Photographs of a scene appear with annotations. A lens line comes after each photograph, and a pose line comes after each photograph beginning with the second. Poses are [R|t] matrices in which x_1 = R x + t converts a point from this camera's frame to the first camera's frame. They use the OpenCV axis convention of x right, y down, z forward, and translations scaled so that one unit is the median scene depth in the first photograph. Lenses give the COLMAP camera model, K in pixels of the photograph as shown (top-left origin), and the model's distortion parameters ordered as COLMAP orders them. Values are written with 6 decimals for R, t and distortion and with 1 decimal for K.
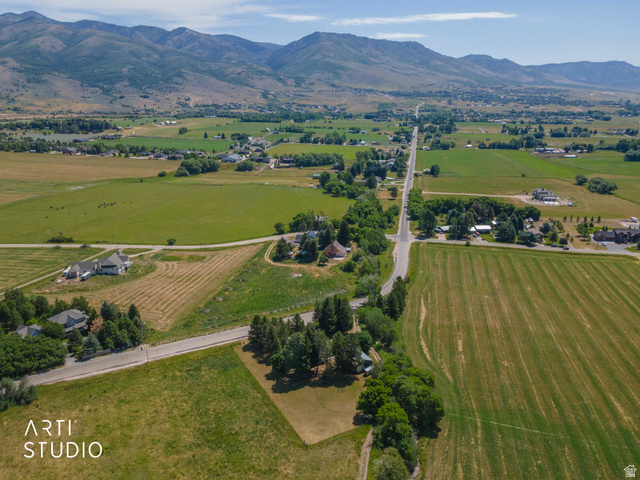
lens RADIAL K [[469.8, 0, 314.4], [0, 469.8, 236.6], [0, 0, 1]] dist [0.052079, 0.000055]
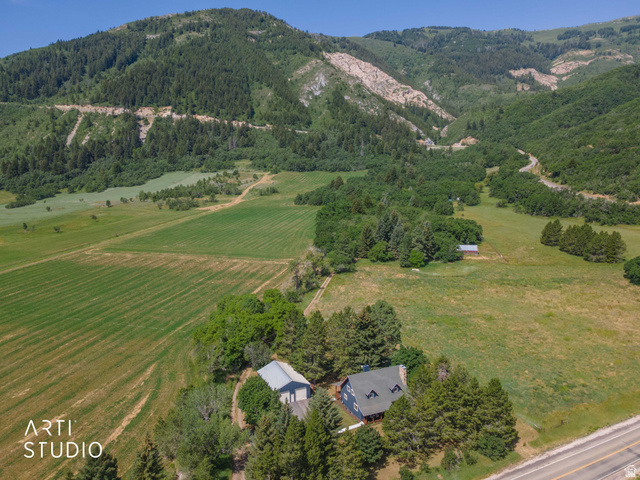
lens RADIAL K [[469.8, 0, 314.4], [0, 469.8, 236.6], [0, 0, 1]] dist [0.052079, 0.000055]
pose [[-0.998125, 0.000513, 0.061213, 0.009541], [0.027812, 0.894608, 0.445985, -0.094197], [-0.054533, 0.446851, -0.892945, 0.887049]]
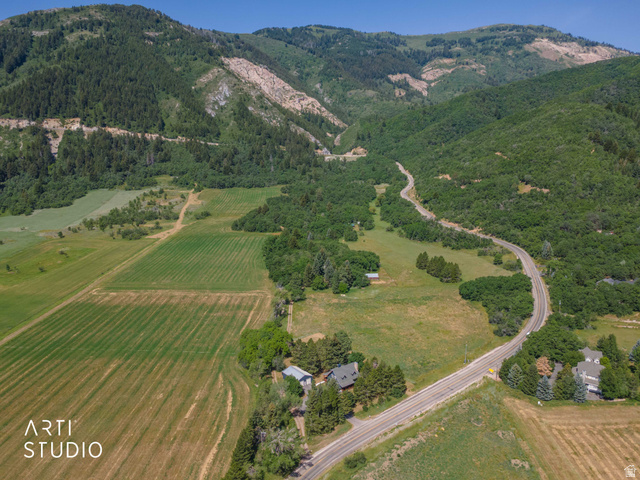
lens RADIAL K [[469.8, 0, 314.4], [0, 469.8, 236.6], [0, 0, 1]] dist [0.052079, 0.000055]
pose [[-0.985746, 0.040844, -0.163206, 0.136709], [-0.042188, 0.879076, 0.474810, -0.361299], [0.162864, 0.474928, -0.864823, 1.138628]]
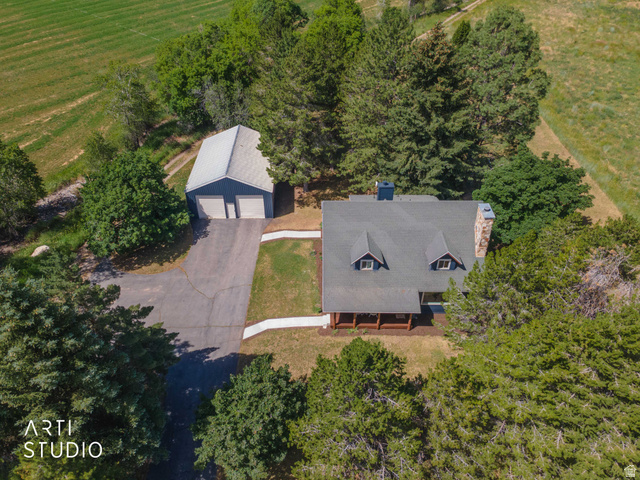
lens RADIAL K [[469.8, 0, 314.4], [0, 469.8, 236.6], [0, 0, 1]] dist [0.052079, 0.000055]
pose [[-0.892635, -0.279896, 0.353357, -0.036597], [0.129796, 0.591091, 0.796093, 0.044694], [-0.431689, 0.756485, -0.491300, 0.707413]]
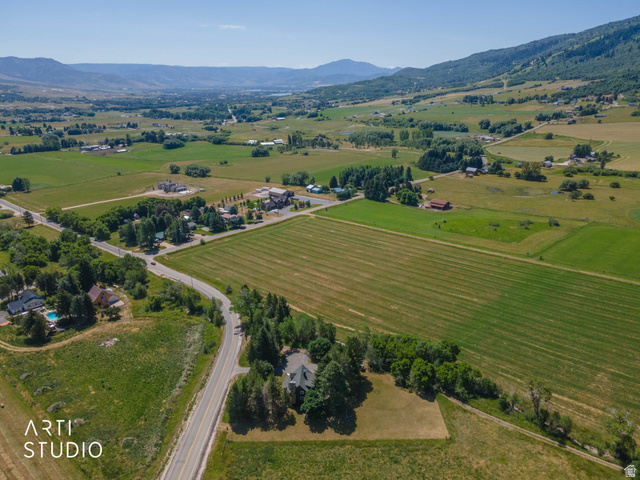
lens RADIAL K [[469.8, 0, 314.4], [0, 469.8, 236.6], [0, 0, 1]] dist [0.052079, 0.000055]
pose [[0.512449, -0.276878, 0.812856, -0.410207], [0.271454, 0.950284, 0.152556, -0.095866], [-0.814683, 0.142476, 0.562132, 0.283280]]
